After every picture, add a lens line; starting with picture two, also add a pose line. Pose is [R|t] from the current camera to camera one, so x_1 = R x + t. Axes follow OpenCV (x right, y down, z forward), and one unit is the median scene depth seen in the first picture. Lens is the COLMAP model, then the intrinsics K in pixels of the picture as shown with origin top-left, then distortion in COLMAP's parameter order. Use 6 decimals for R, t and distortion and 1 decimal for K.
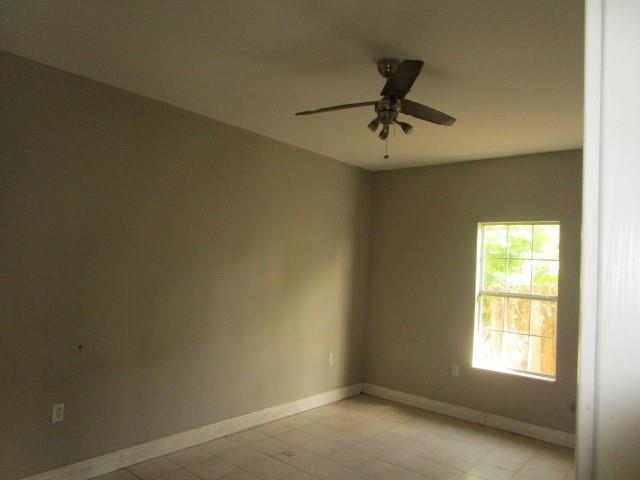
lens RADIAL K [[460.0, 0, 323.1], [0, 460.0, 241.9], [0, 0, 1]] dist [-0.023941, 0.006637]
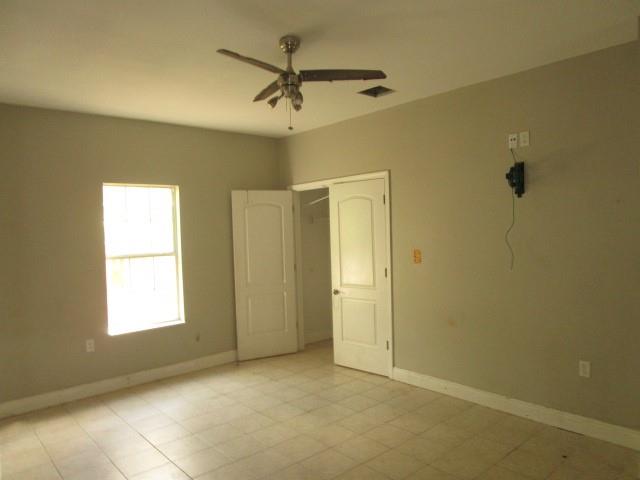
lens RADIAL K [[460.0, 0, 320.7], [0, 460.0, 237.7], [0, 0, 1]] dist [-0.023941, 0.006637]
pose [[0.144520, -0.076105, 0.986571, -0.531604], [-0.005287, 0.996964, 0.077682, -0.005838], [-0.989488, -0.016442, 0.143679, 0.428860]]
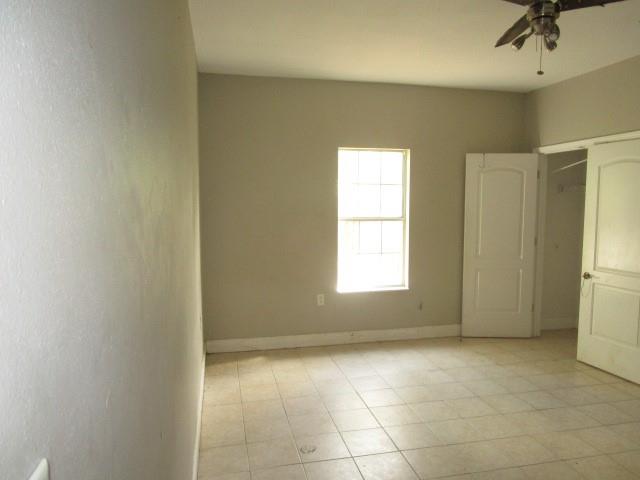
lens RADIAL K [[460.0, 0, 316.9], [0, 460.0, 237.4], [0, 0, 1]] dist [-0.023941, 0.006637]
pose [[0.609480, -0.116289, 0.784226, -0.480413], [-0.006518, 0.988415, 0.151633, -0.000360], [-0.792775, -0.097529, 0.601662, 0.435569]]
